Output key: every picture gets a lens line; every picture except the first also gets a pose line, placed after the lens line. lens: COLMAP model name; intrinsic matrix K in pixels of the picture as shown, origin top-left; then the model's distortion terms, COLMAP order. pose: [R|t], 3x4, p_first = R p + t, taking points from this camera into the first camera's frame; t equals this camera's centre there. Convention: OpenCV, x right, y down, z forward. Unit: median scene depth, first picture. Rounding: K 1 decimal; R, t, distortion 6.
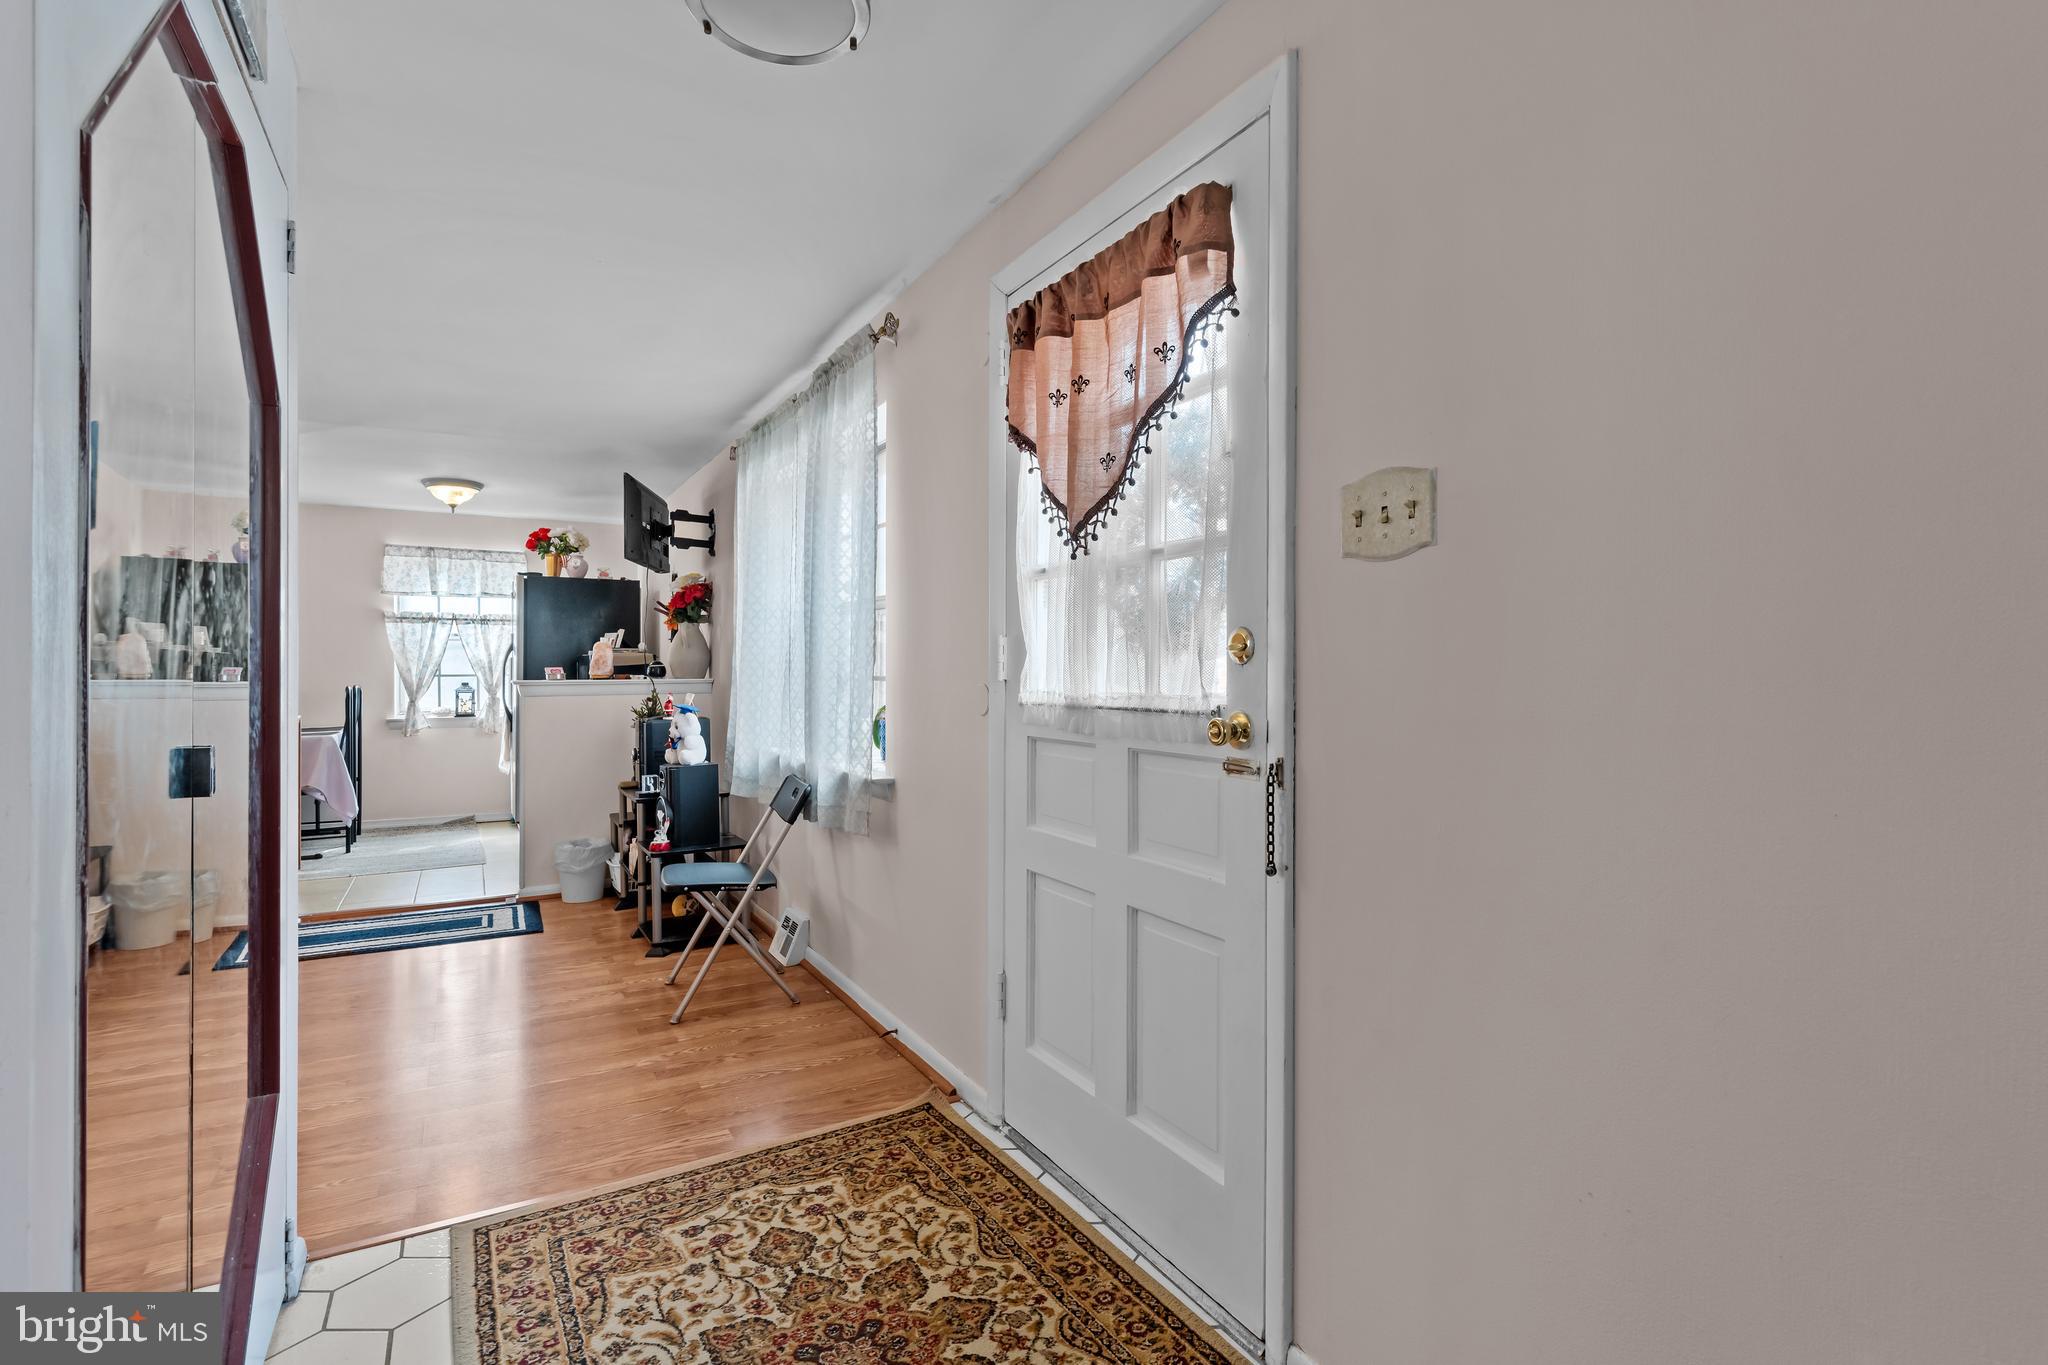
lens RADIAL K [[987.8, 0, 1024.6], [0, 987.8, 684.2], [0, 0, 1]] dist [0.005577, 0.000385]
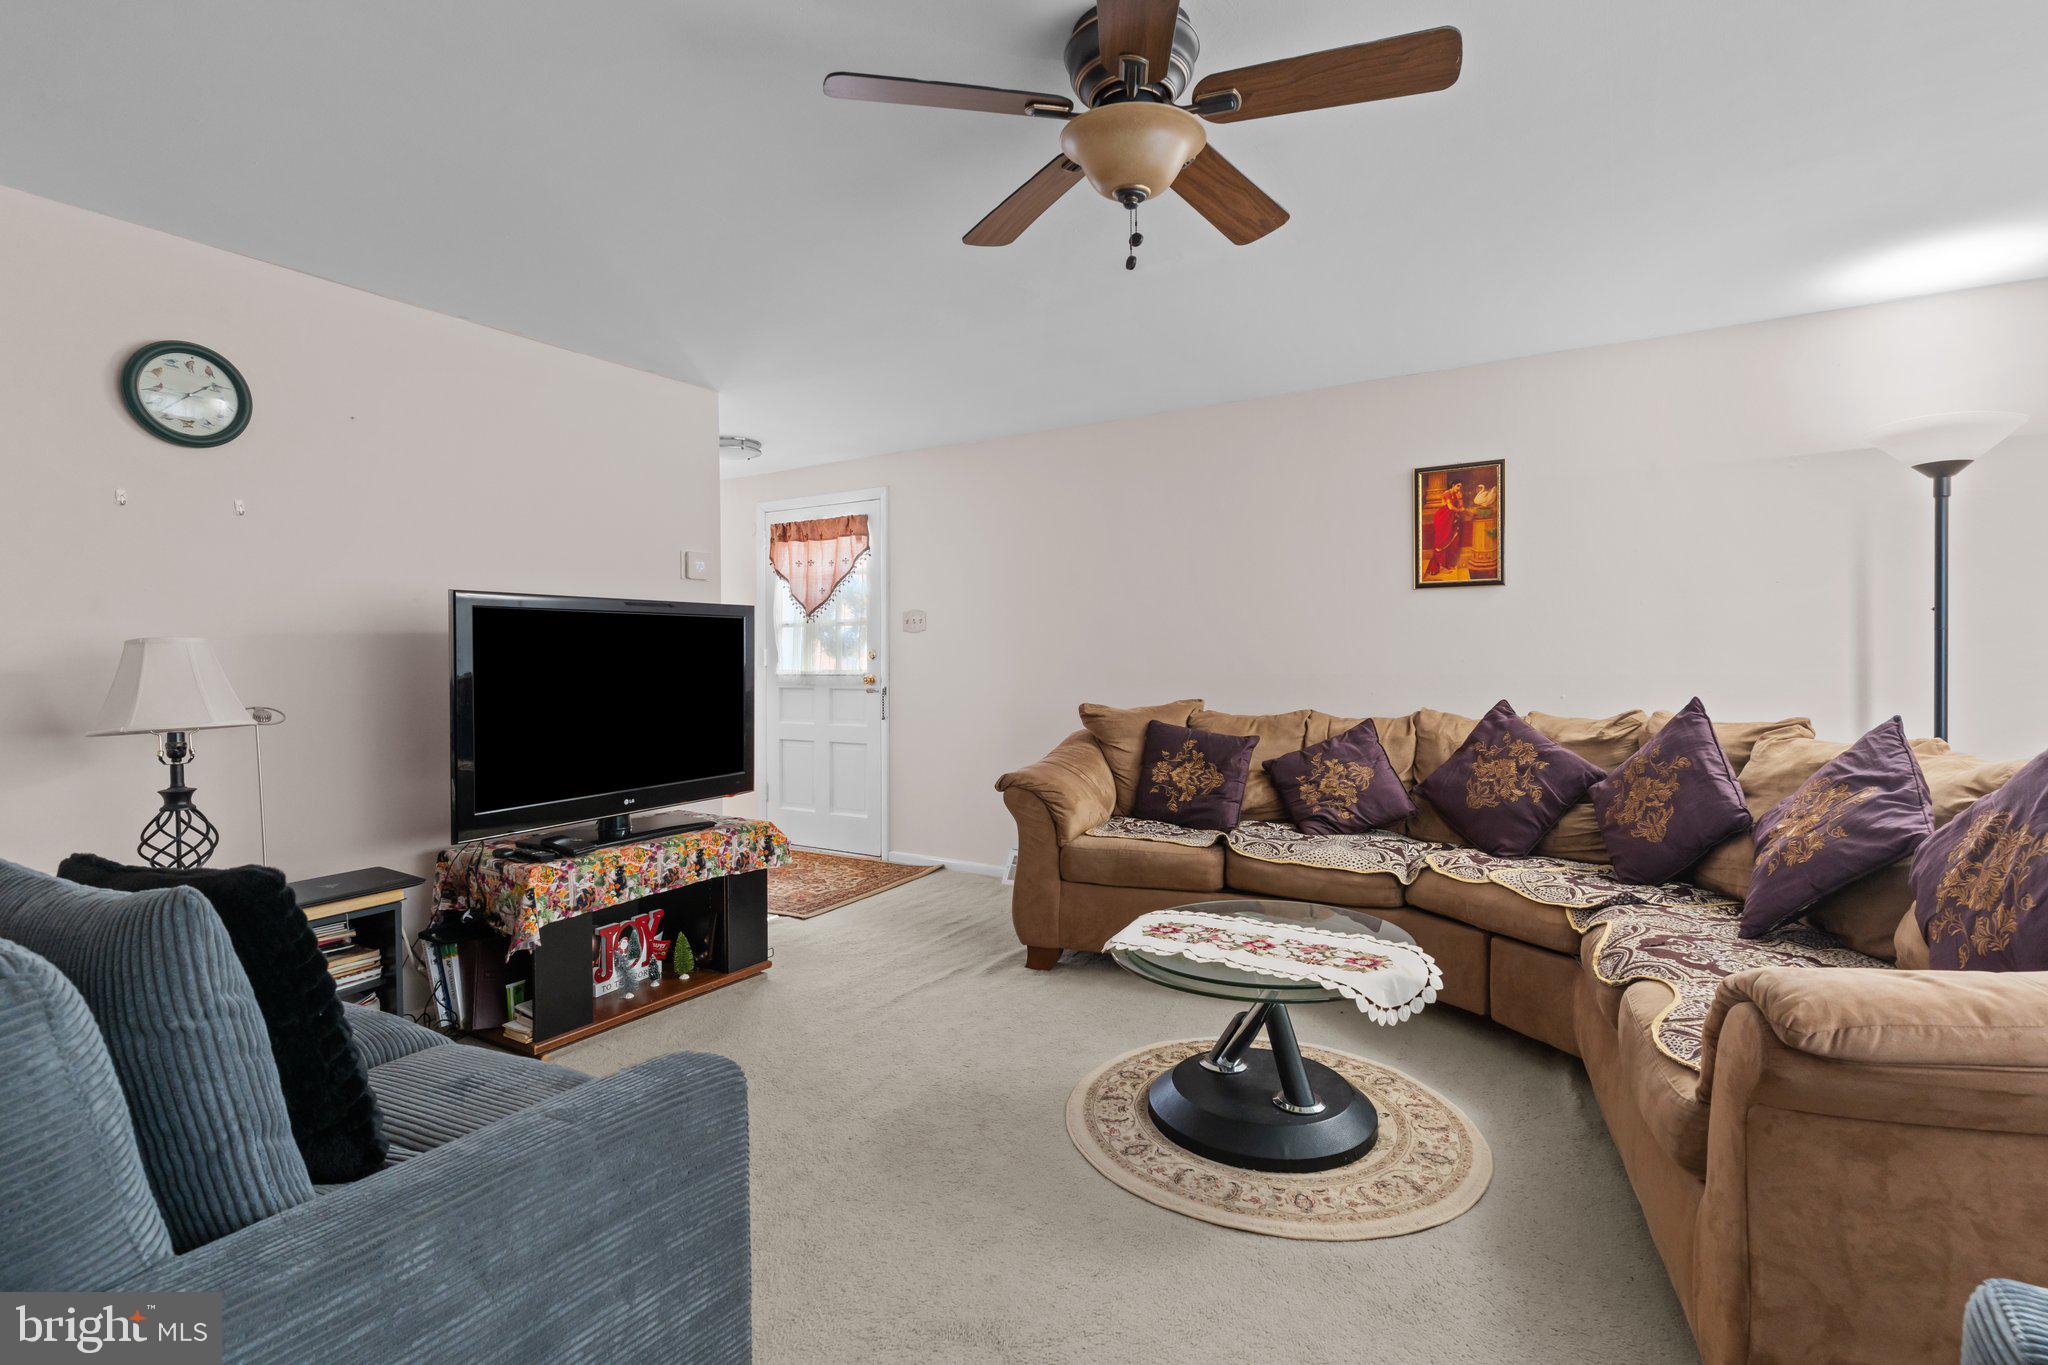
lens RADIAL K [[987.8, 0, 1023.2], [0, 987.8, 681.6], [0, 0, 1]] dist [0.005577, 0.000385]
pose [[0.872832, -0.000680, 0.488021, -0.867779], [-0.002838, 0.999975, 0.006468, 0.025455], [-0.488013, -0.007031, 0.872808, -1.952057]]
